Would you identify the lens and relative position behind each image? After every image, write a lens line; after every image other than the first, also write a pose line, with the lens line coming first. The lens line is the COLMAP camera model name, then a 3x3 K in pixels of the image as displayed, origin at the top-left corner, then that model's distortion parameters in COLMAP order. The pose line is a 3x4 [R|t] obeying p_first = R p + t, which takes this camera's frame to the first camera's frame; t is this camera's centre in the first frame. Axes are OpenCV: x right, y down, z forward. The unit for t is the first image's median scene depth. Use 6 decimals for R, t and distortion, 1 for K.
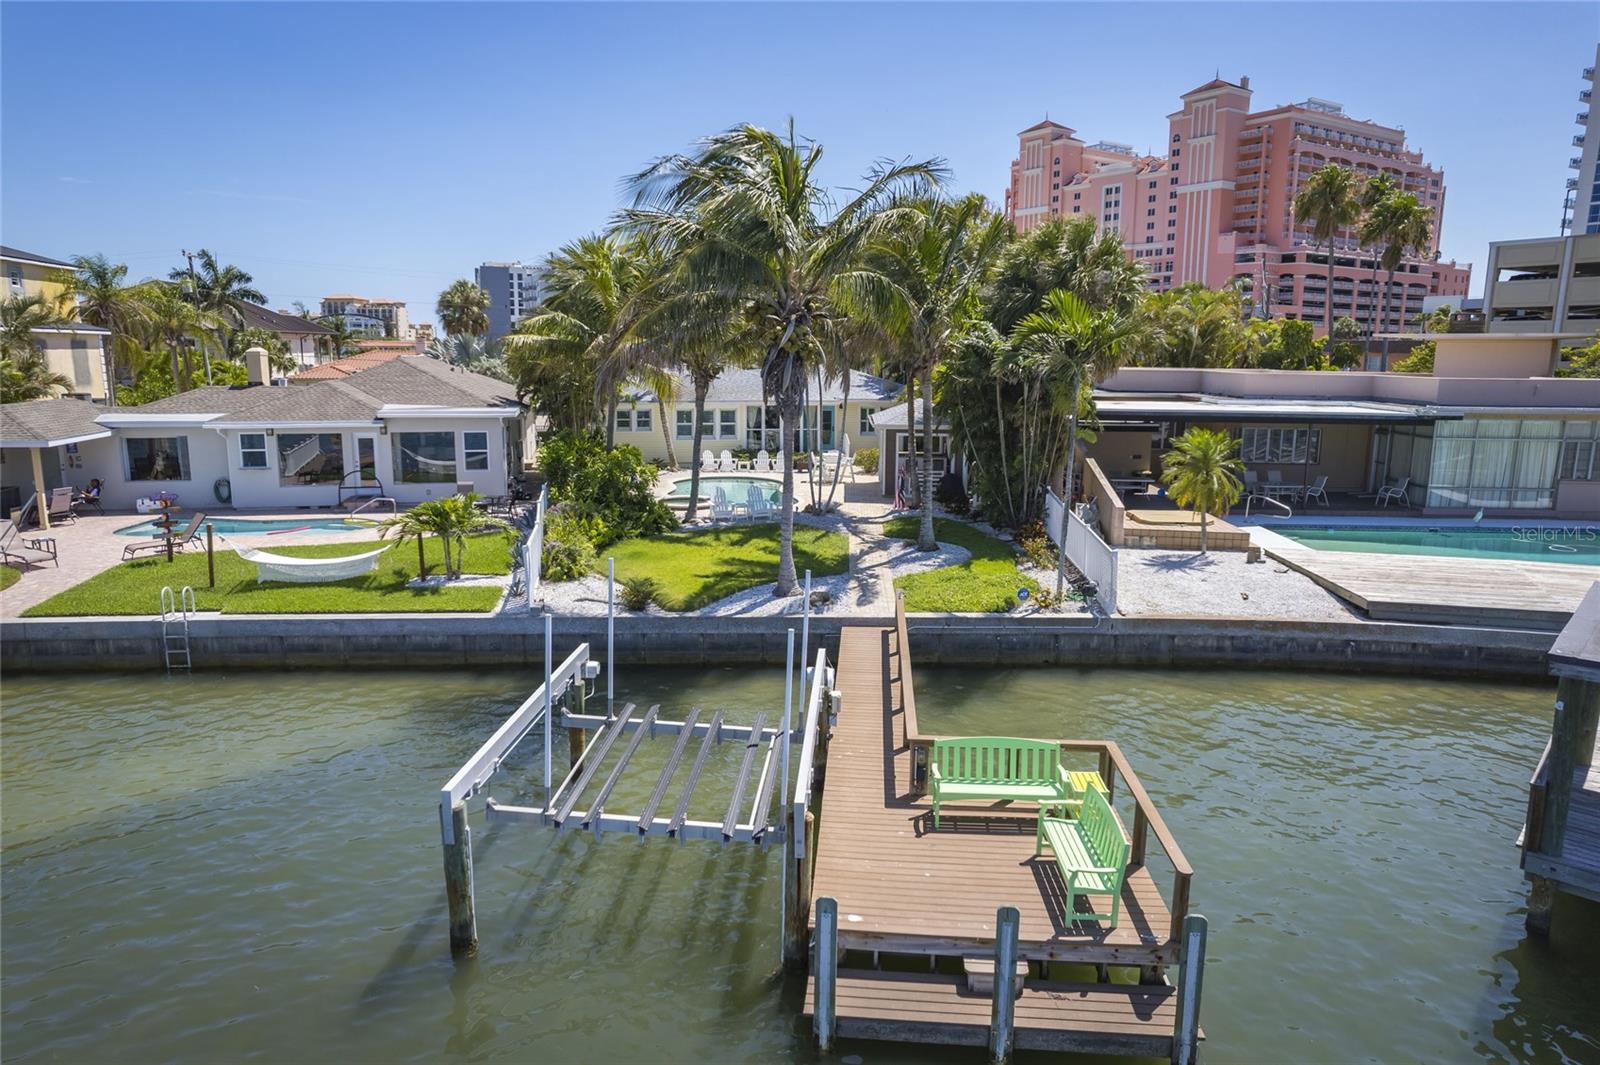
lens RADIAL K [[996.3, 0, 827.5], [0, 996.3, 528.9], [0, 0, 1]] dist [-0.049082, 0.027939]
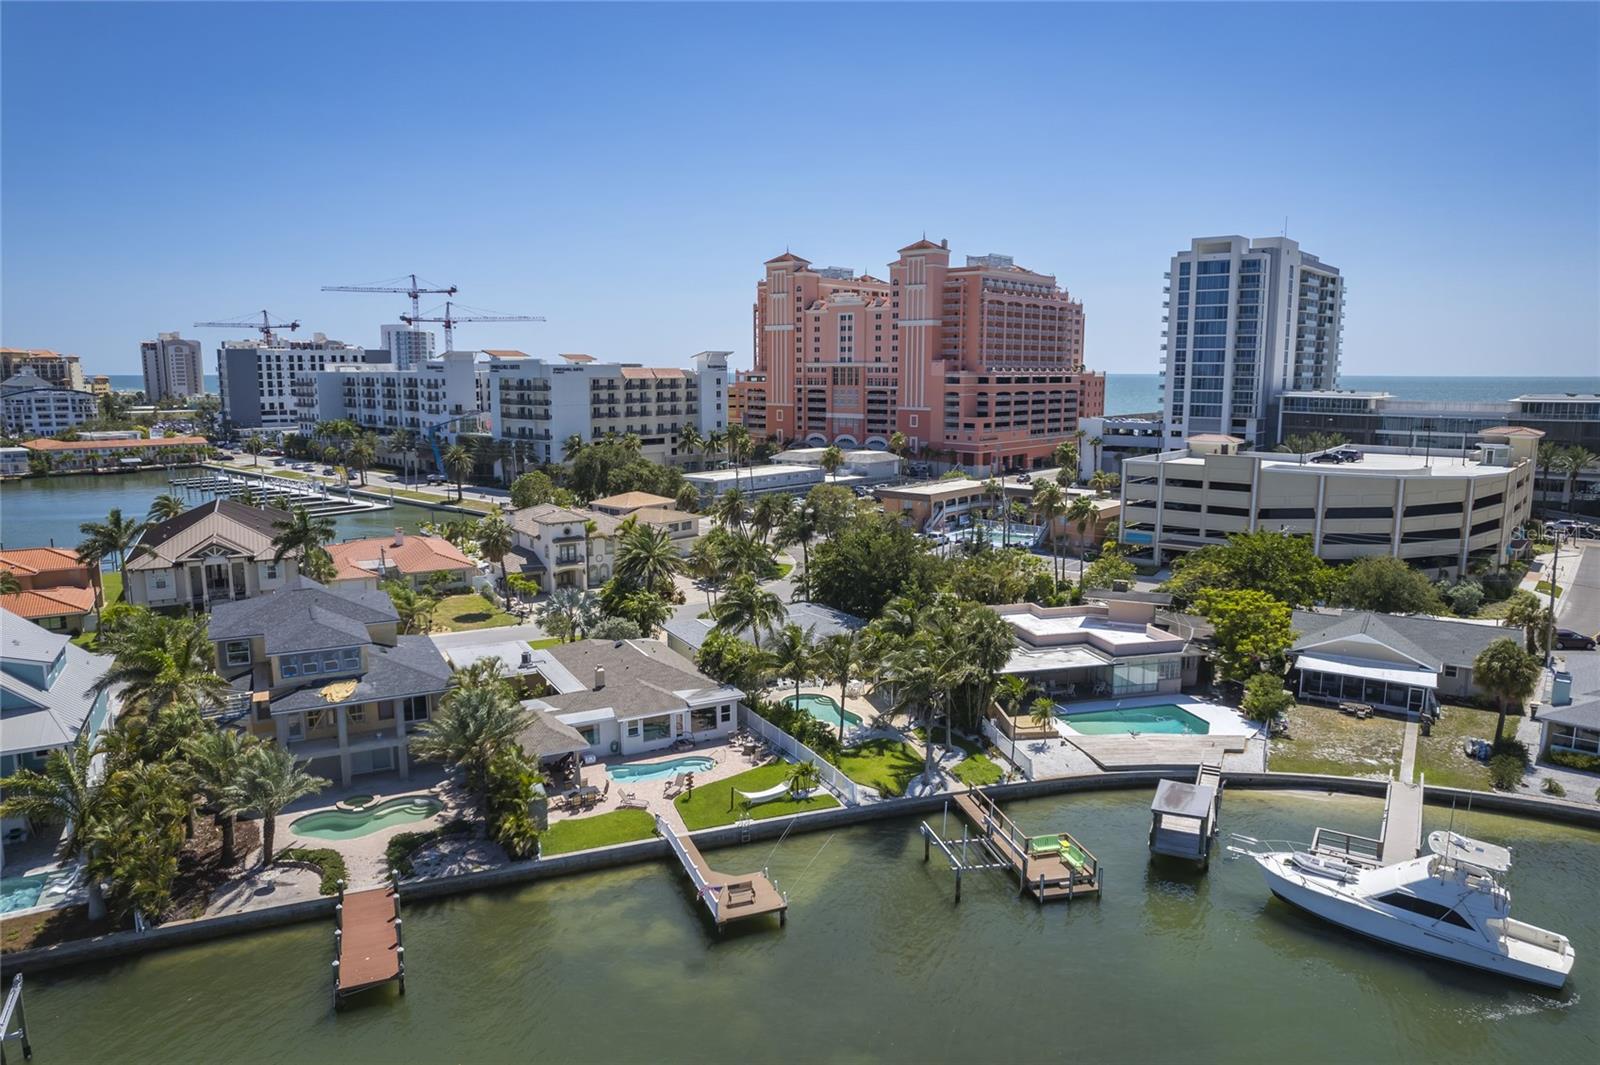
lens RADIAL K [[996.3, 0, 795.8], [0, 996.3, 542.5], [0, 0, 1]] dist [-0.049082, 0.027939]
pose [[0.961302, -0.059582, 0.268977, -0.142766], [0.059359, 0.998196, 0.008967, -0.085436], [-0.269027, 0.007346, 0.963105, -0.210420]]
